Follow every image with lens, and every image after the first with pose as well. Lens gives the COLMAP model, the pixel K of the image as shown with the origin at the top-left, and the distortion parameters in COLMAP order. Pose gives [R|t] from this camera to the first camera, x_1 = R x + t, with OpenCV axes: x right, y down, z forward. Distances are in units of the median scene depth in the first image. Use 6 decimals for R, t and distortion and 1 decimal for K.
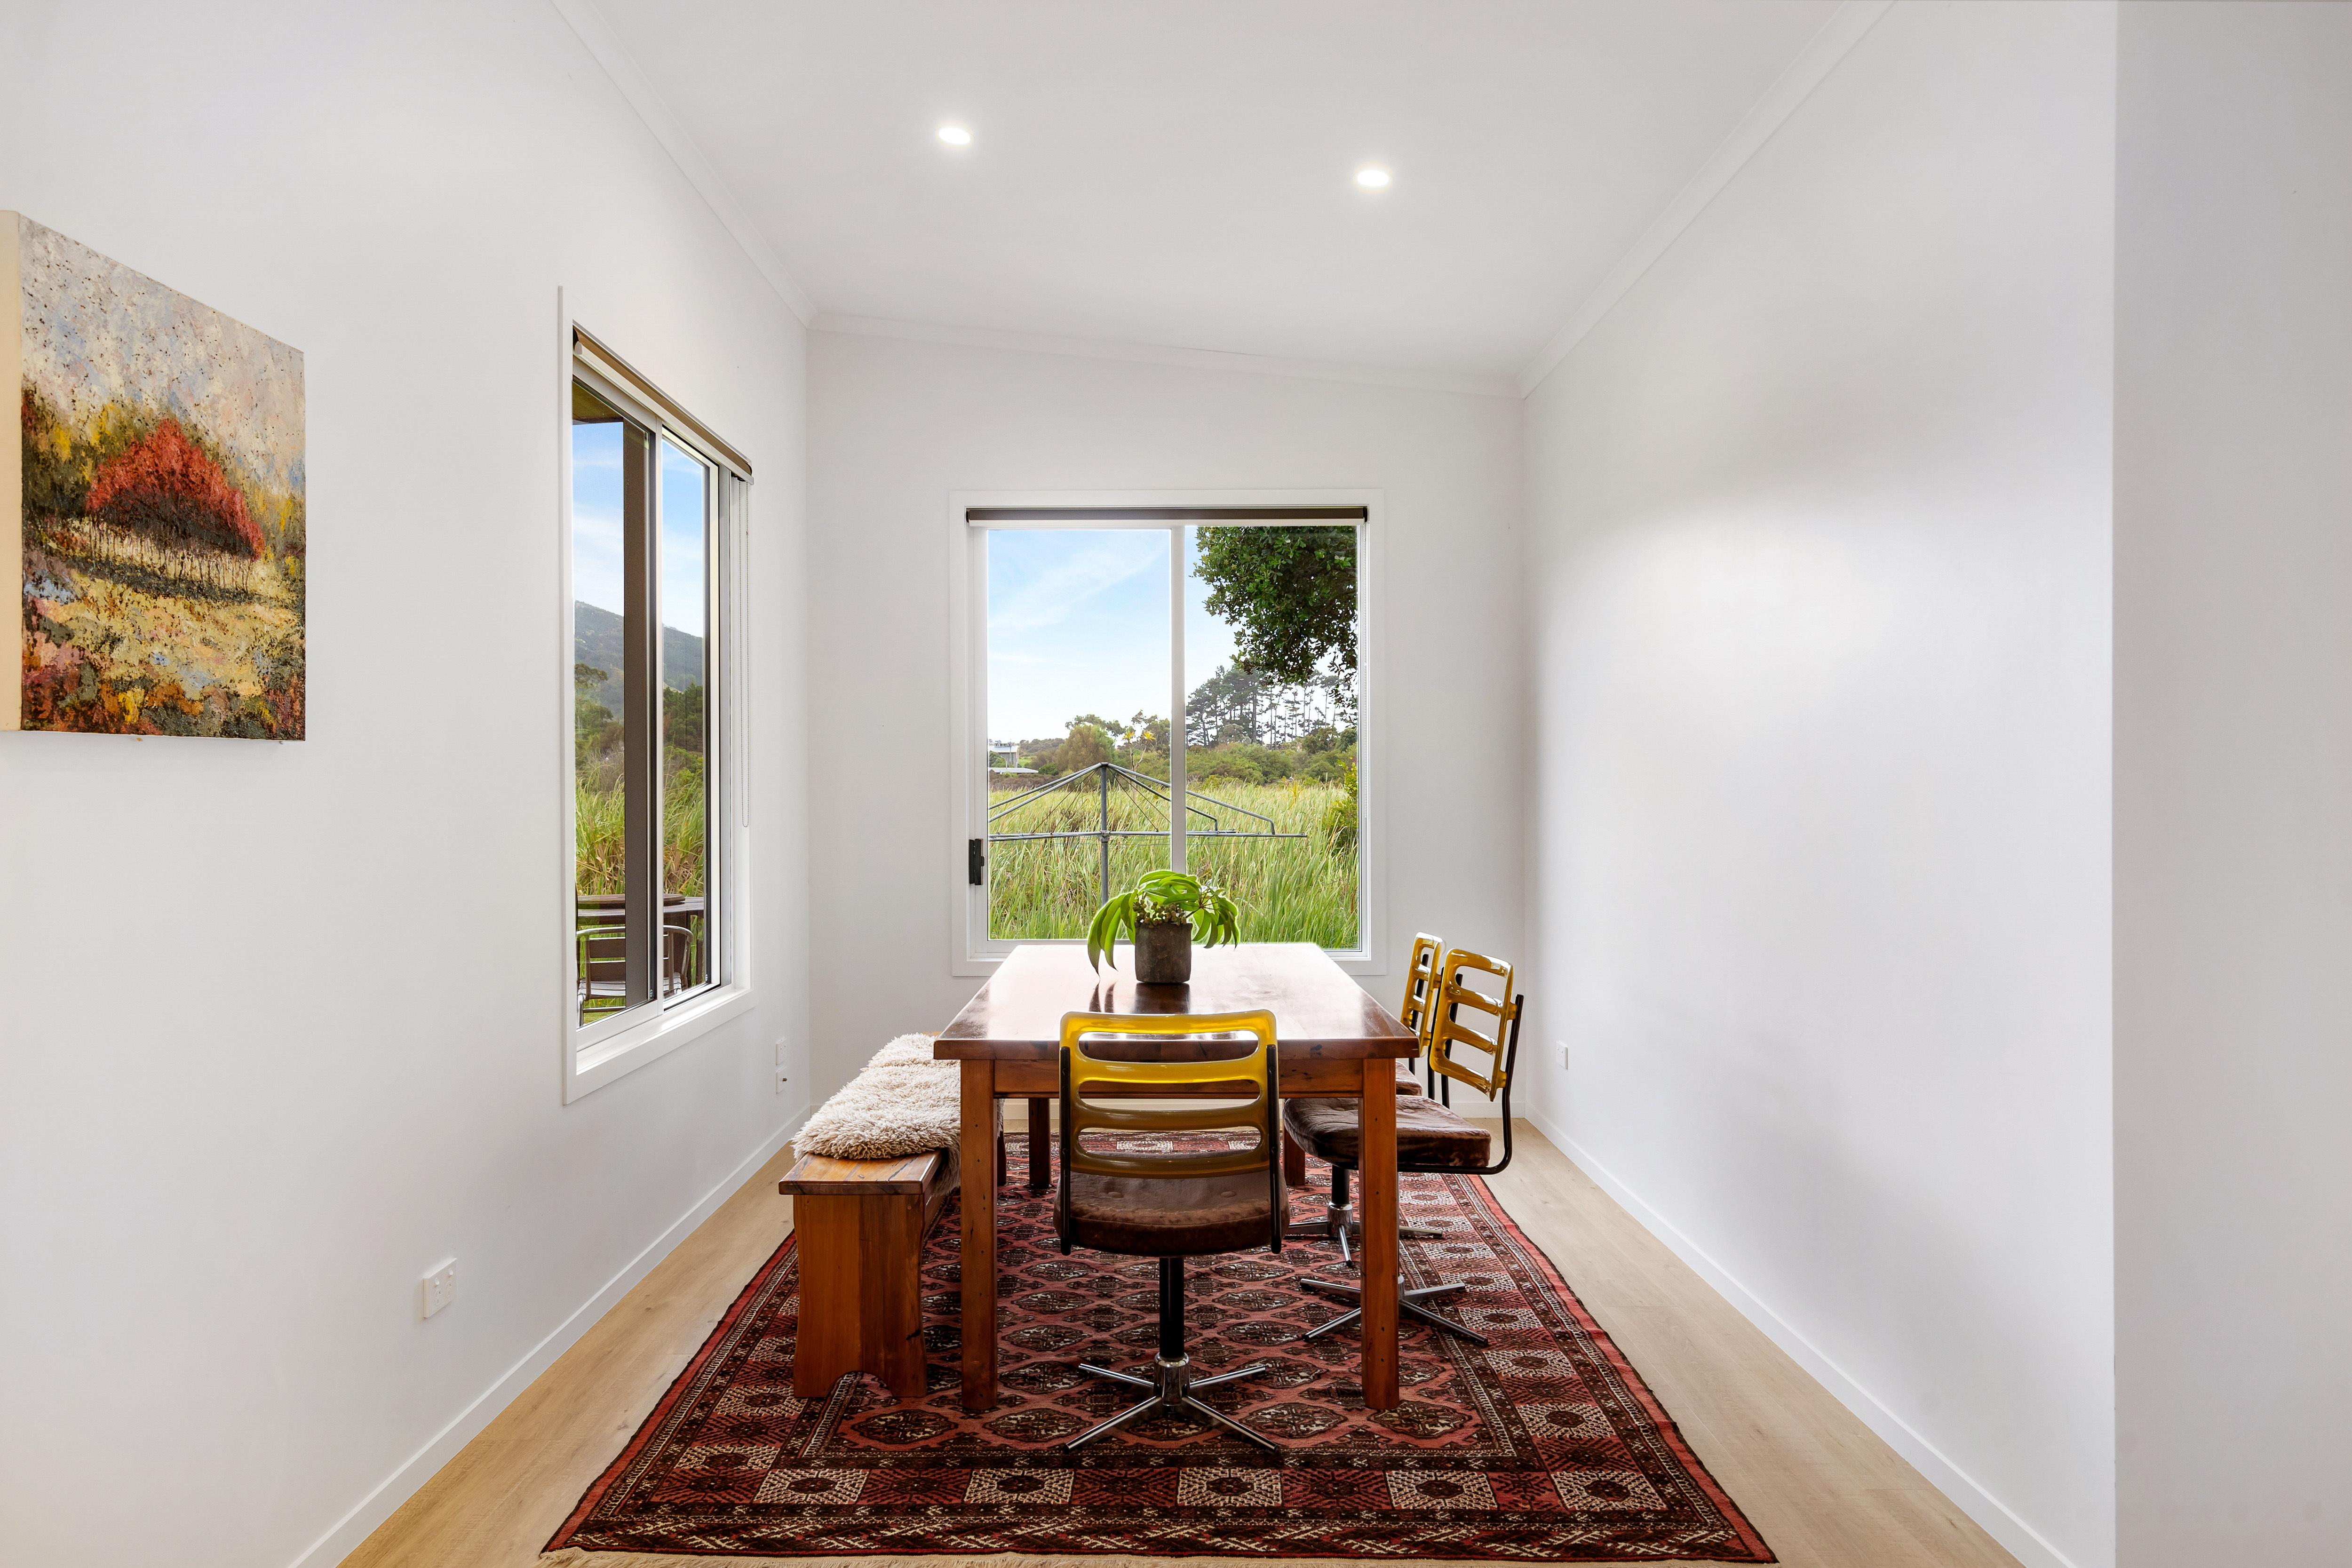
lens RADIAL K [[1559.4, 0, 1176.0], [0, 1559.4, 784.0], [0, 0, 1]] dist [-0.000207, 0.000470]
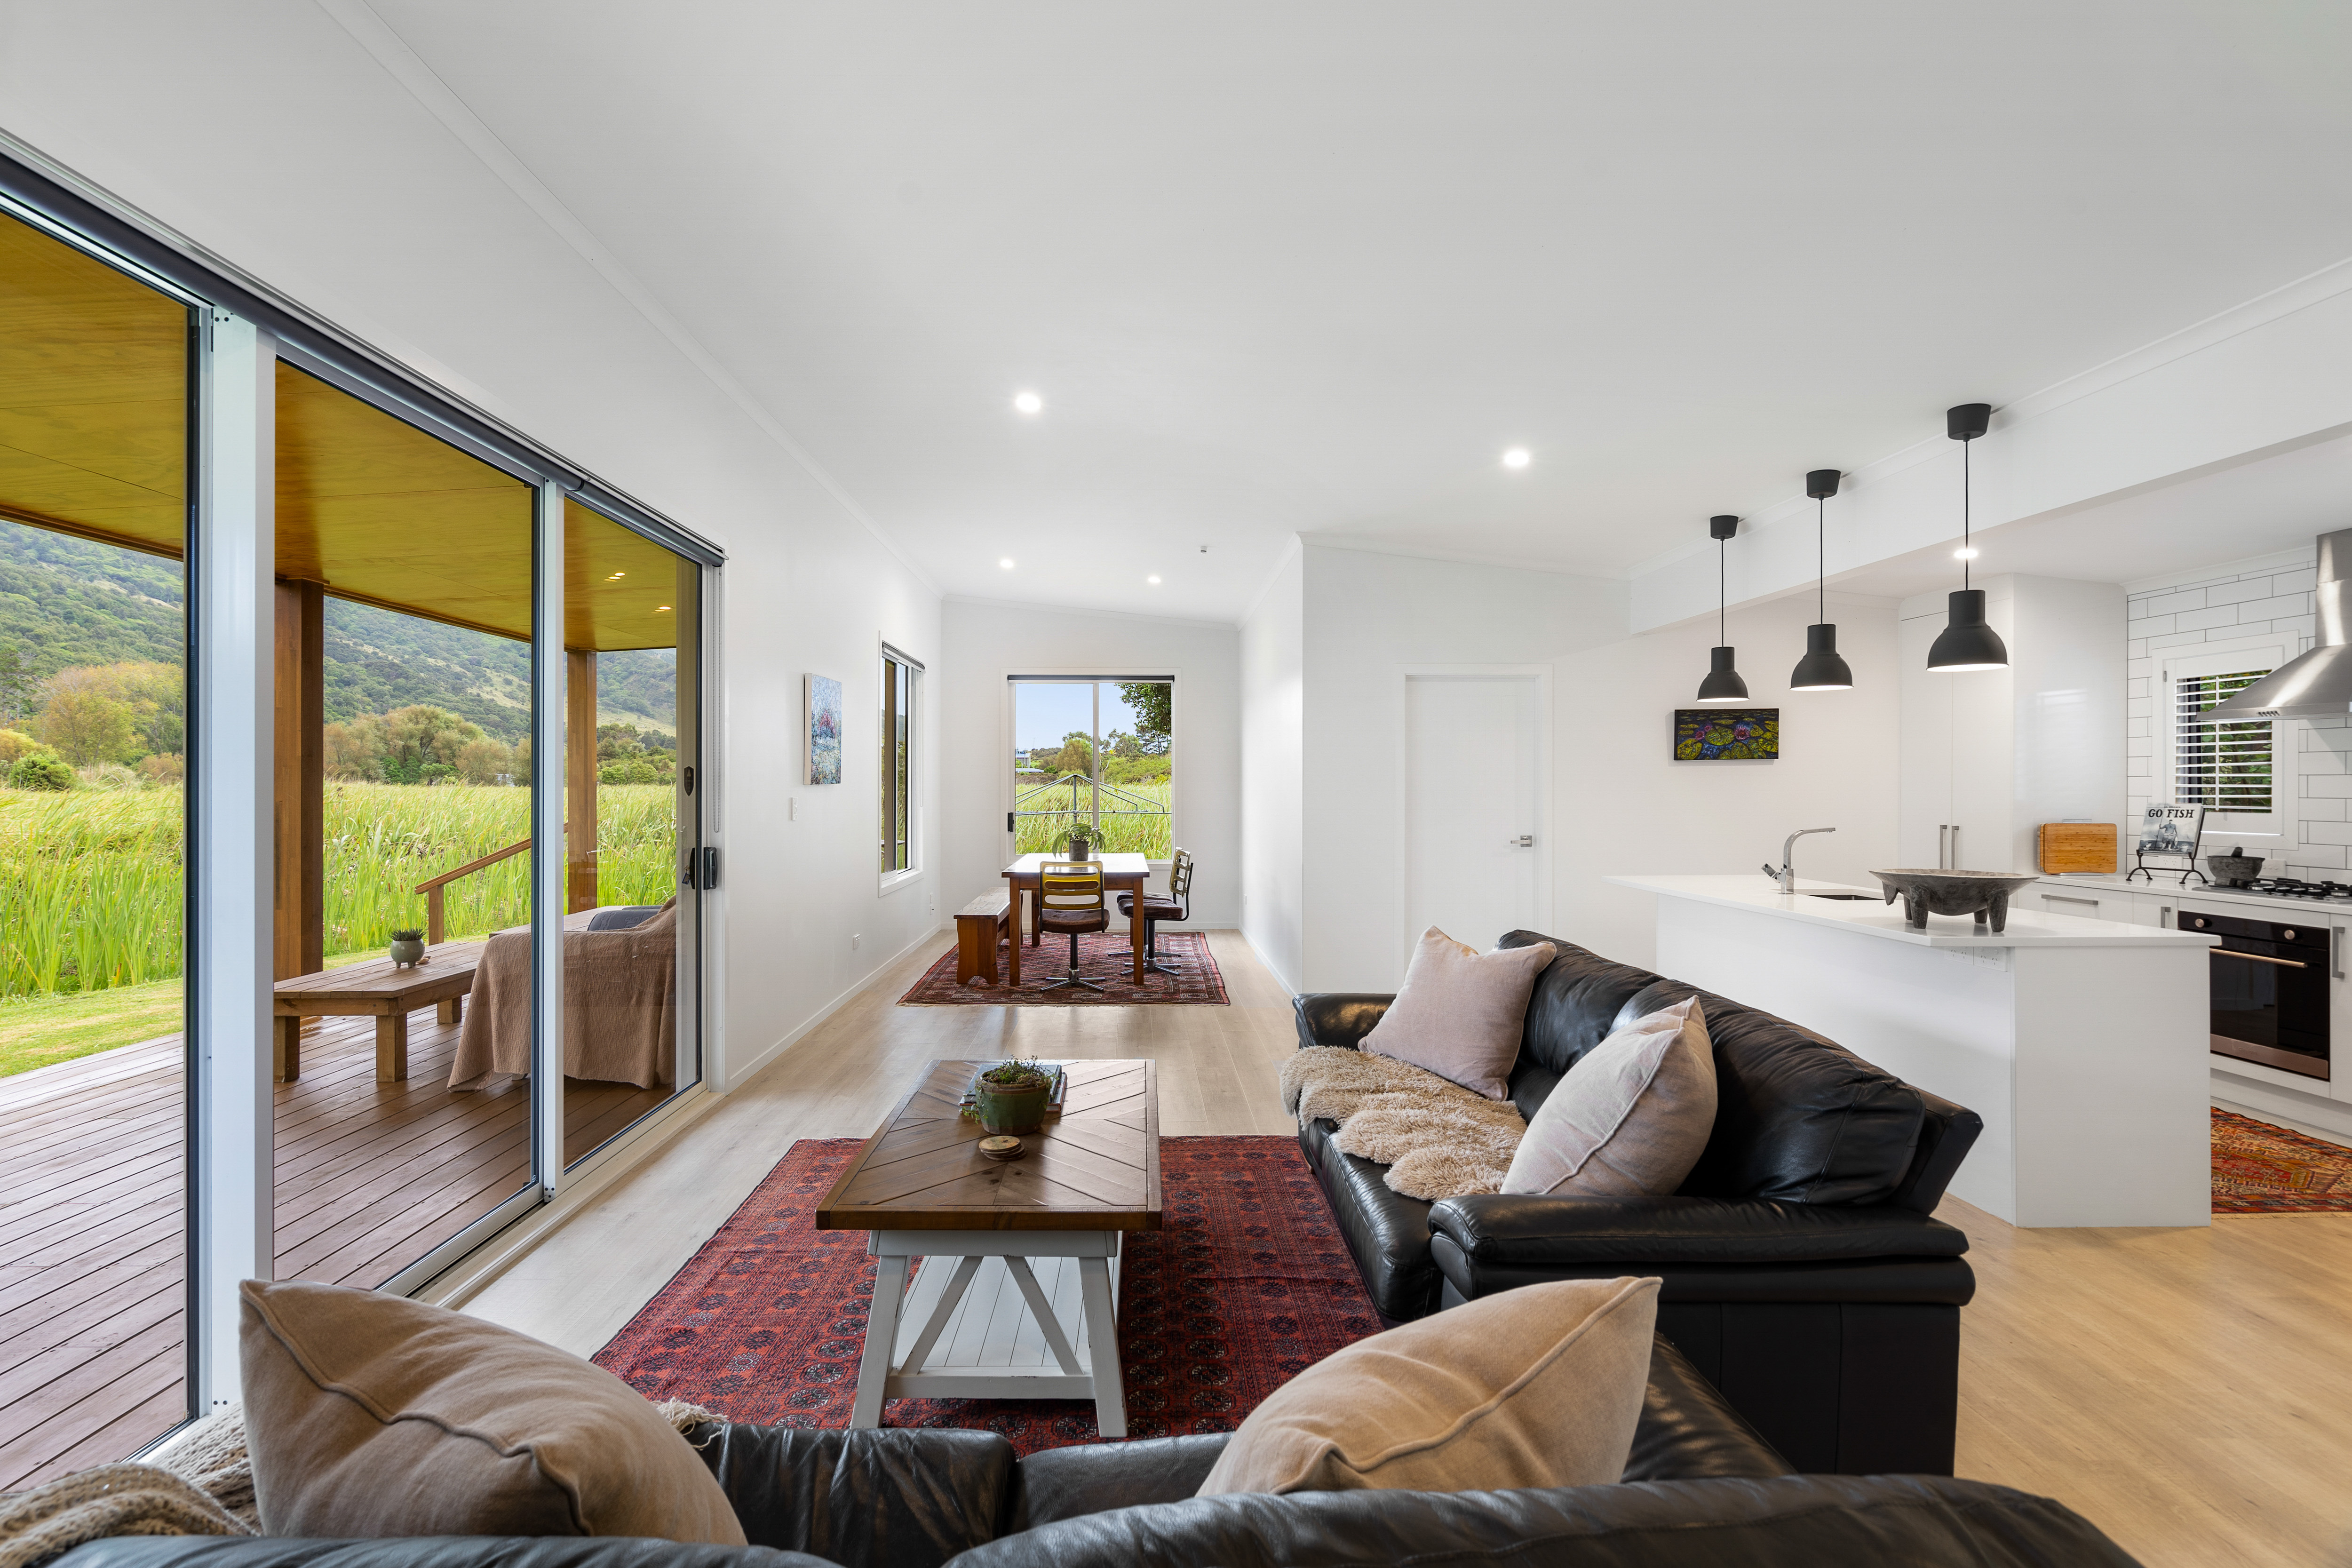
lens RADIAL K [[1075.3, 0, 1155.8], [0, 1075.3, 788.0], [0, 0, 1]] dist [-0.000372, -0.000742]
pose [[0.999869, 0.005029, 0.015363, 0.176594], [-0.005149, 0.999956, 0.007813, -0.041276], [-0.015323, -0.007891, 0.999851, -1.685168]]
